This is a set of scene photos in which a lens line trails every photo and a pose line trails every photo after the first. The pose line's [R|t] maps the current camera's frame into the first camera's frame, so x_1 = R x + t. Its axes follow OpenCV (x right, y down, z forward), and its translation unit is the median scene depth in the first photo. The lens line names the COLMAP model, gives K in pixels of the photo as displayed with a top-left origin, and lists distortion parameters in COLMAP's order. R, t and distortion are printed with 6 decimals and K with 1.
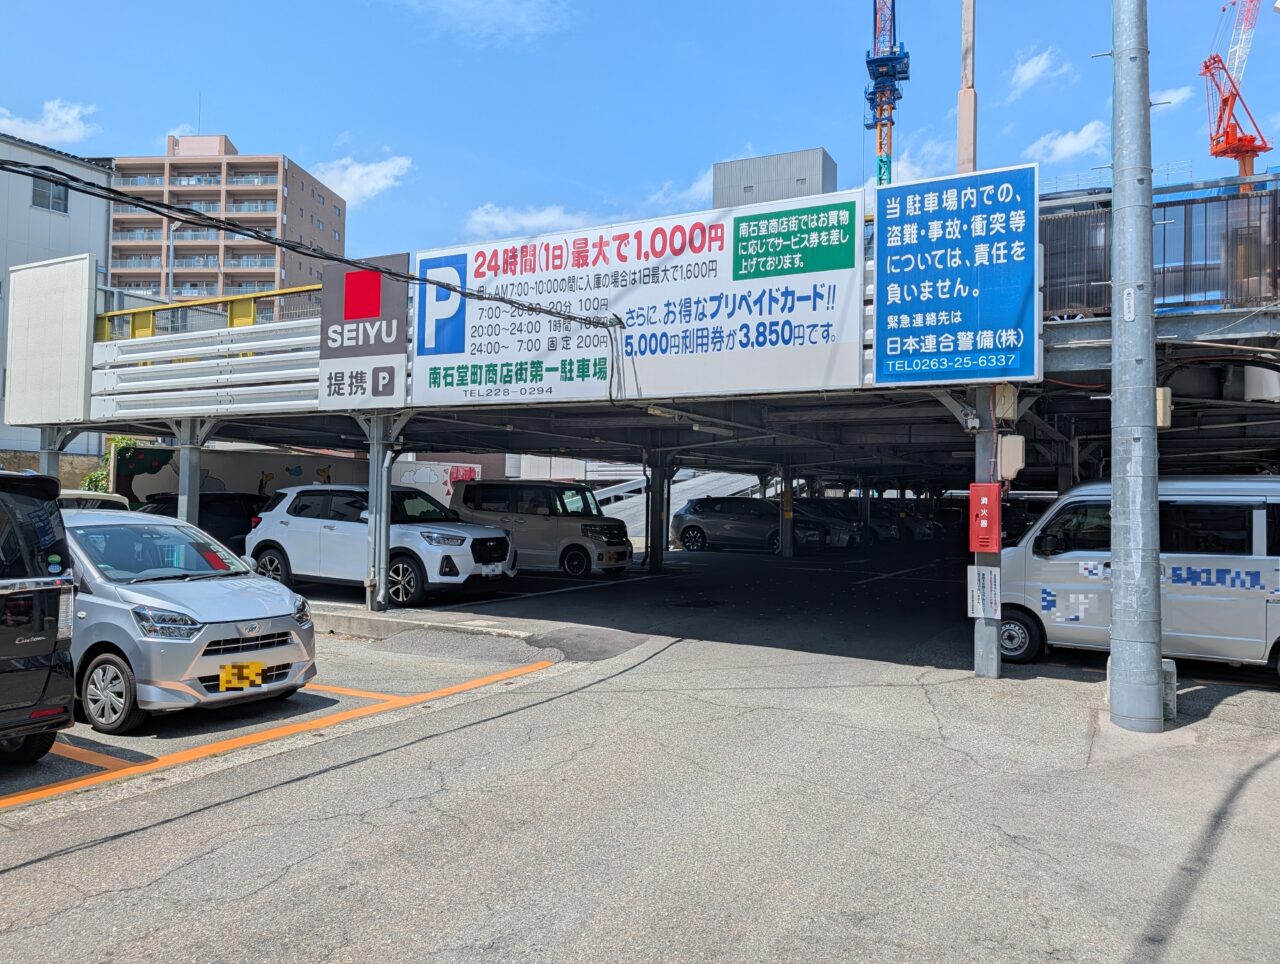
lens RADIAL K [[952.5, 0, 669.0], [0, 952.5, 479.3], [0, 0, 1]] dist [0.016955, -0.002903]
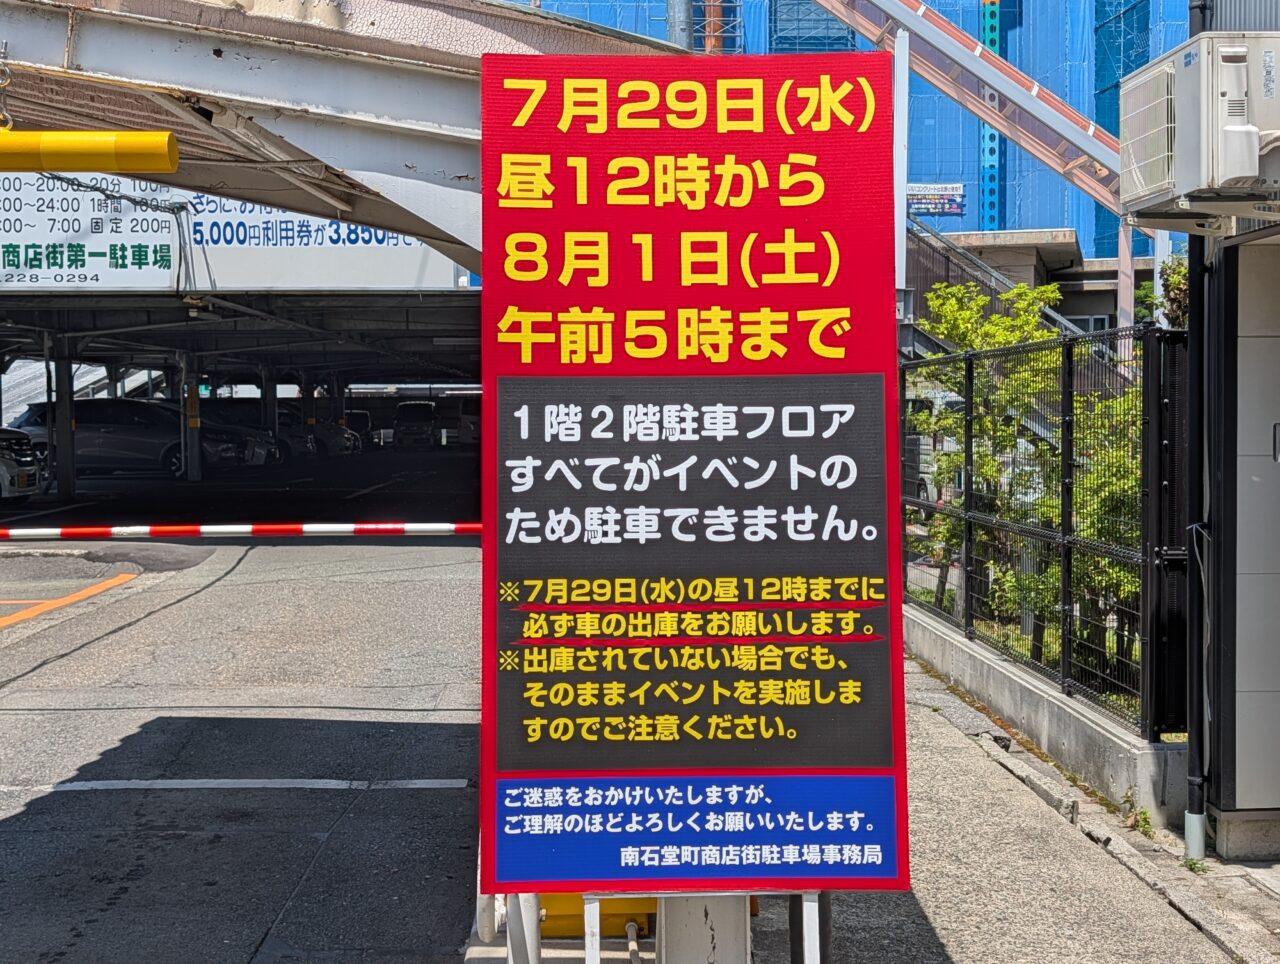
lens RADIAL K [[1600.3, 0, 668.7], [0, 1600.3, 475.5], [0, 0, 1]] dist [0.233572, -0.886283]
pose [[0.869356, -0.042414, 0.492362, -0.401041], [0.009370, 0.997546, 0.069387, -0.009369], [-0.494097, -0.055709, 0.867620, -0.570195]]
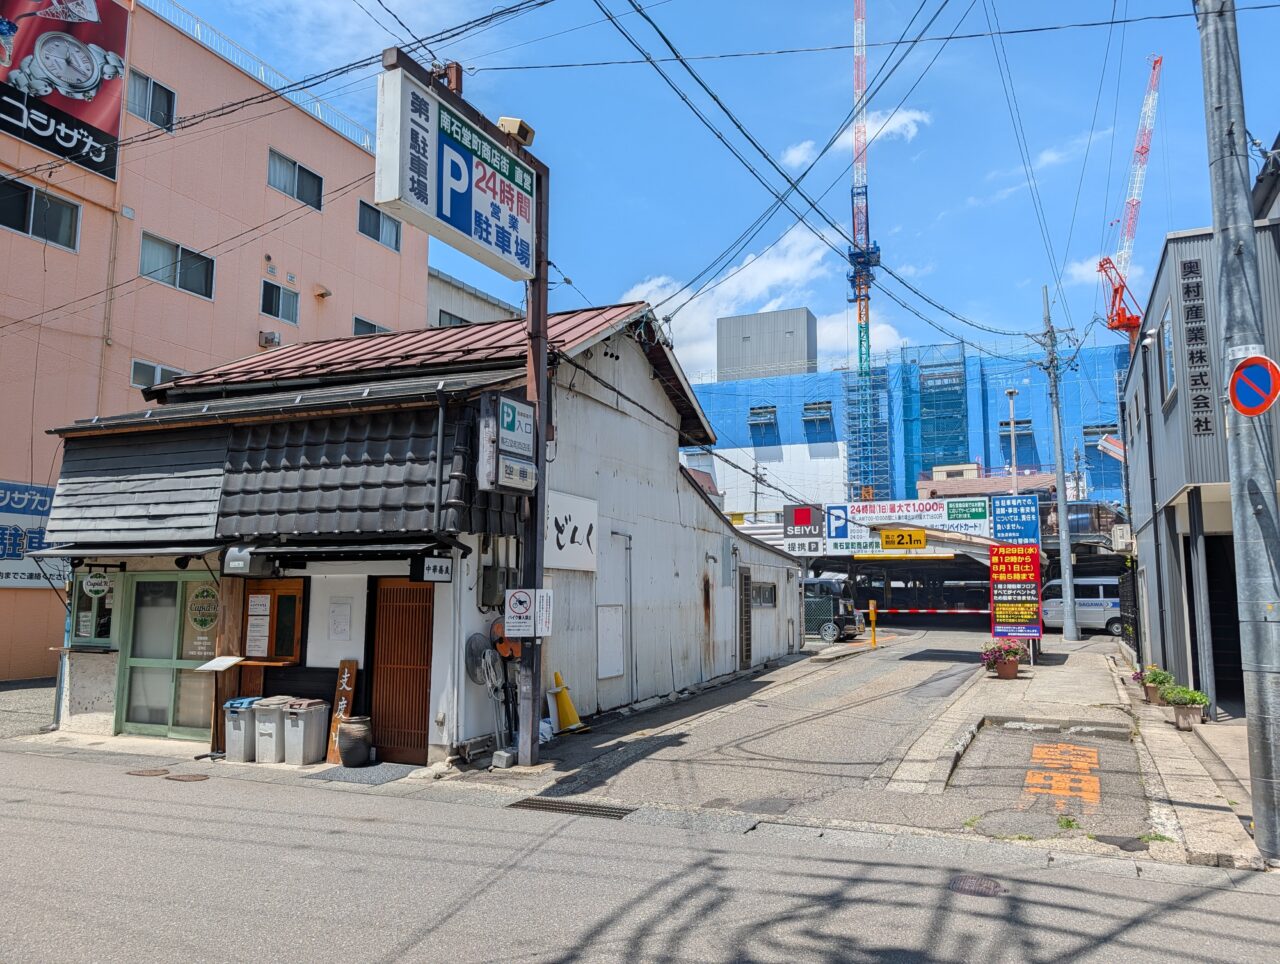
lens RADIAL K [[894.4, 0, 662.9], [0, 894.4, 496.5], [0, 0, 1]] dist [0.005863, -0.000964]
pose [[0.999412, -0.009741, 0.032890, -0.914257], [0.012535, 0.996229, -0.085852, -0.028074], [-0.031929, 0.086214, 0.995765, -1.868492]]
